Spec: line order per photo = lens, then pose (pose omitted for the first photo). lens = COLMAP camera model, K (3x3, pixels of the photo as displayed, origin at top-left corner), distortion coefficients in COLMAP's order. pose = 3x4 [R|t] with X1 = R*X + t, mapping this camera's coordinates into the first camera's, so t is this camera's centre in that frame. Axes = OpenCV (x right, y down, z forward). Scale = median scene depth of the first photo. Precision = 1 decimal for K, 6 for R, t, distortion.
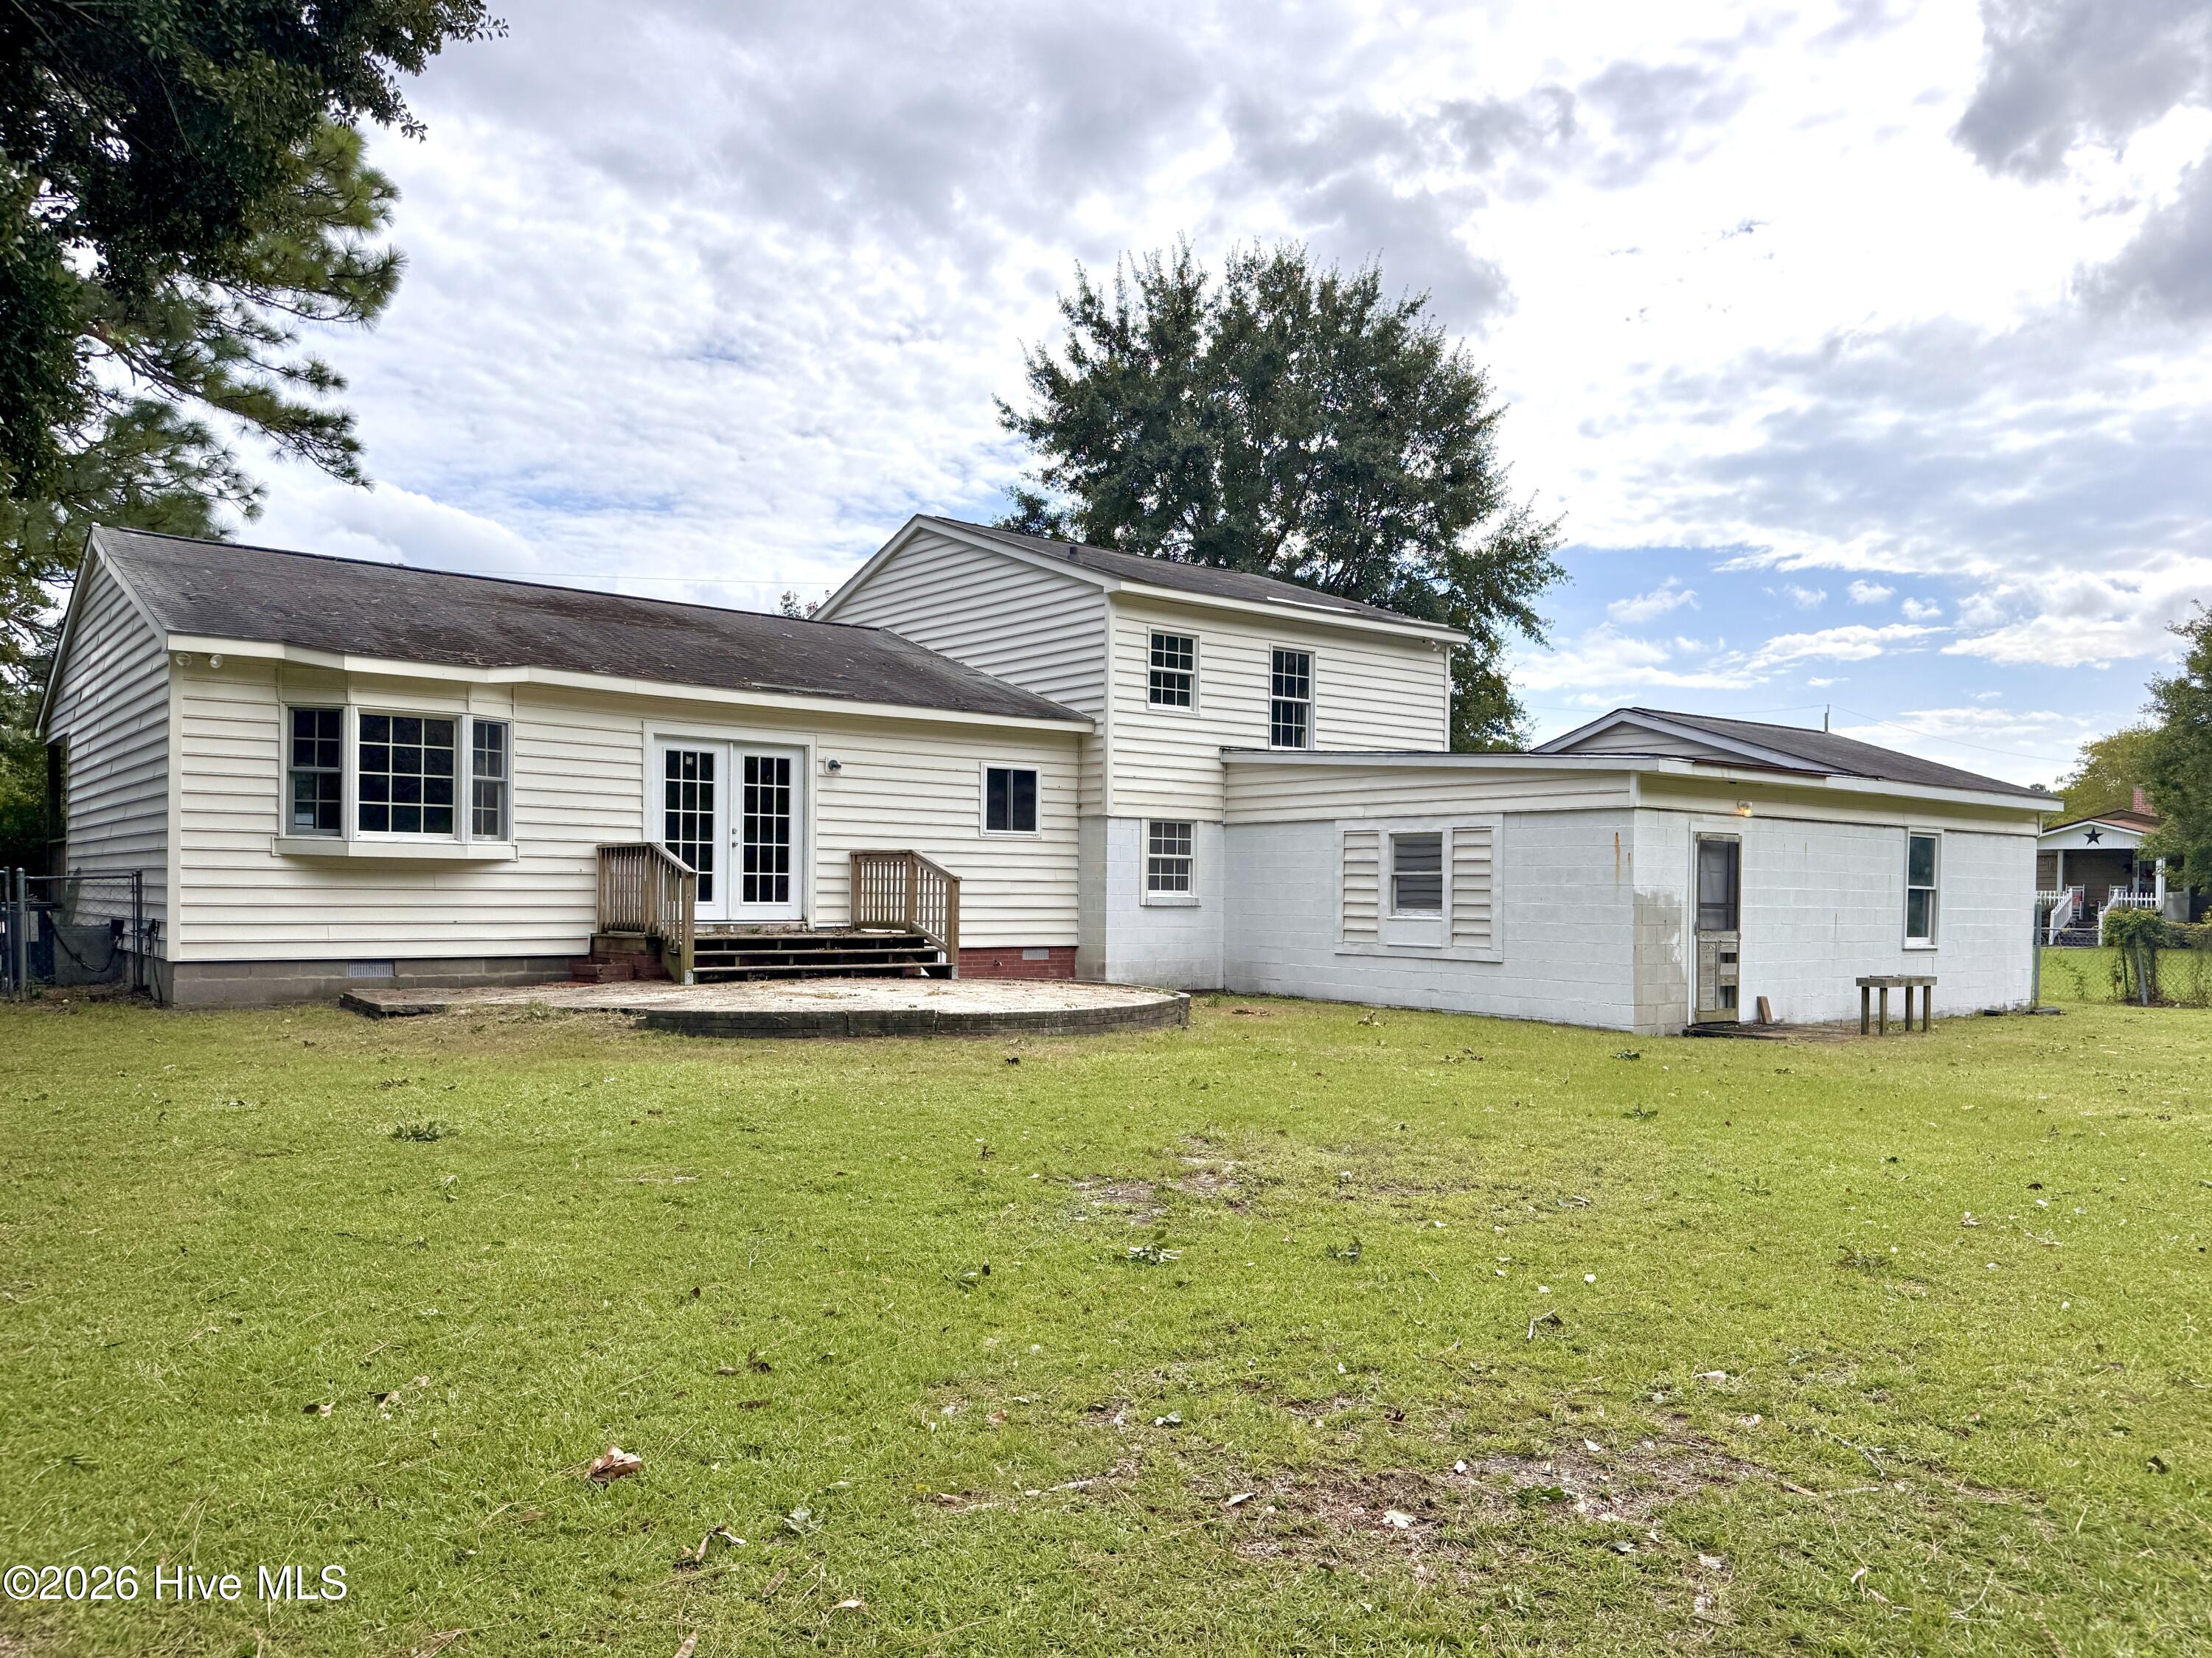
lens RADIAL K [[1615.5, 0, 1113.5], [0, 1615.5, 858.1], [0, 0, 1]] dist [0.182938, -0.303833]
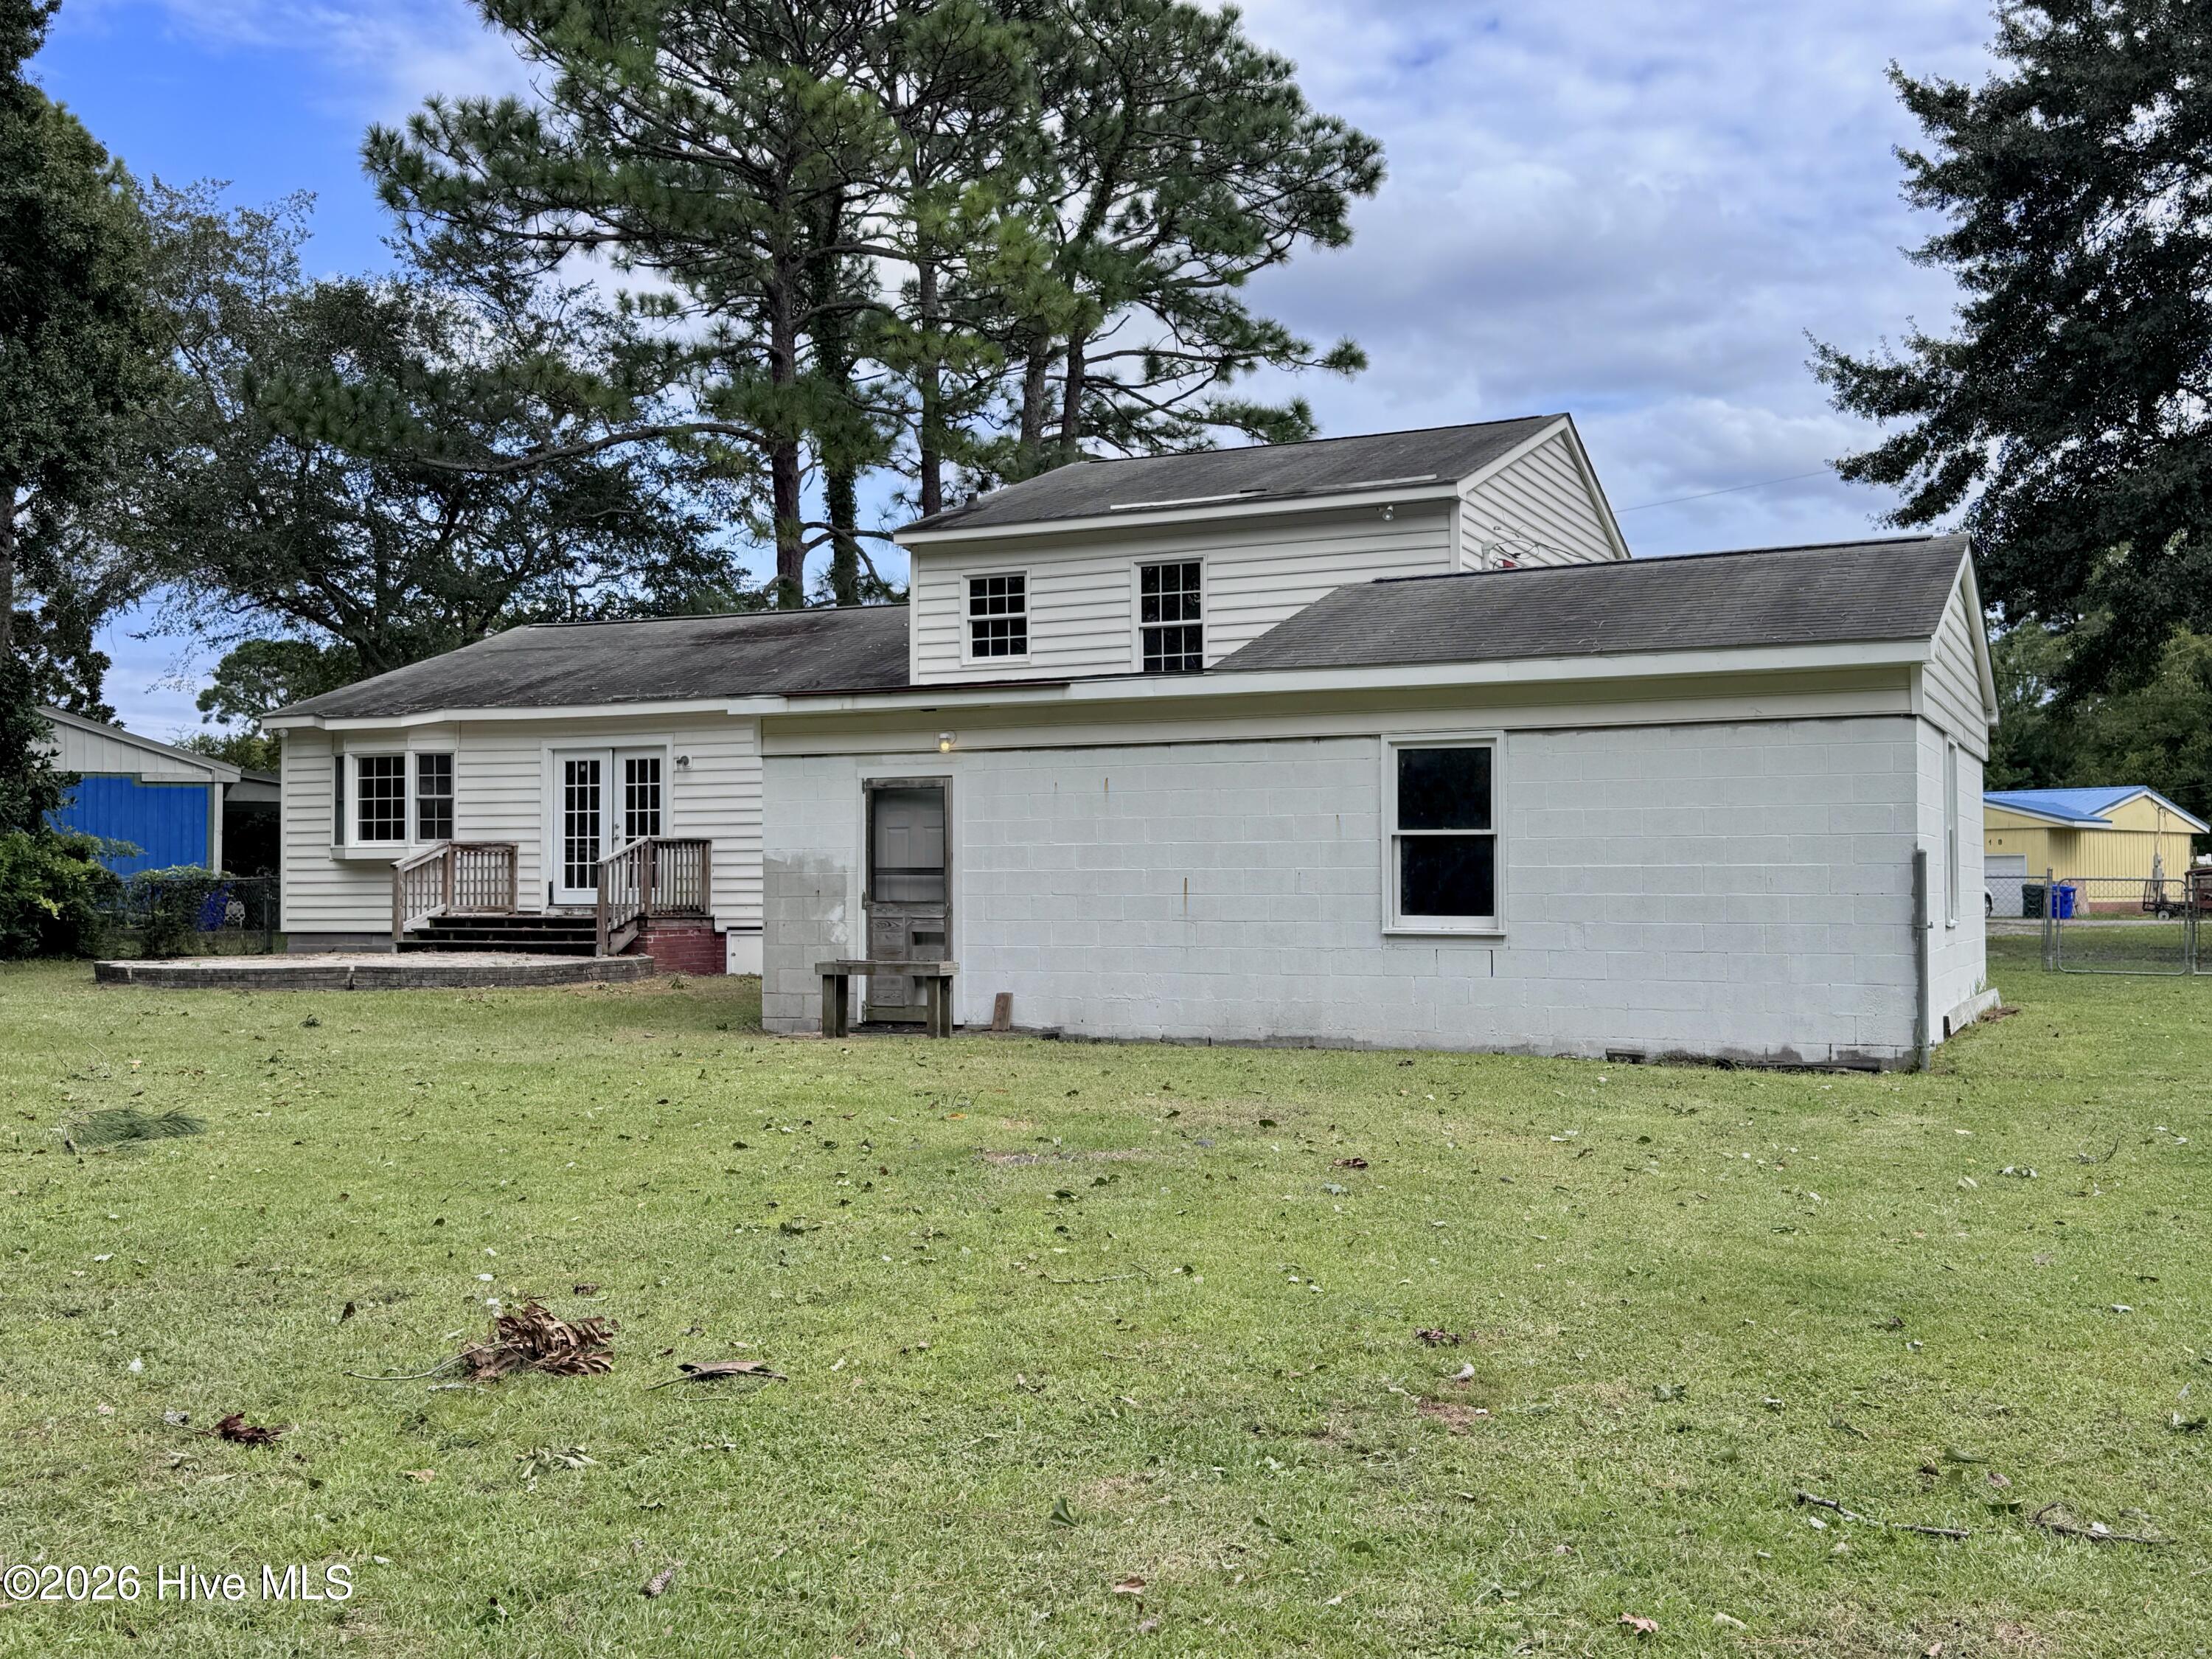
lens RADIAL K [[2198.0, 0, 1106.0], [0, 2198.0, 829.5], [0, 0, 1]] dist [0.209457, -0.483356]
pose [[0.452351, -0.039638, -0.890959, 1.184144], [0.028957, 0.999138, -0.029748, 0.037946], [0.891370, -0.012343, 0.453109, 0.544511]]
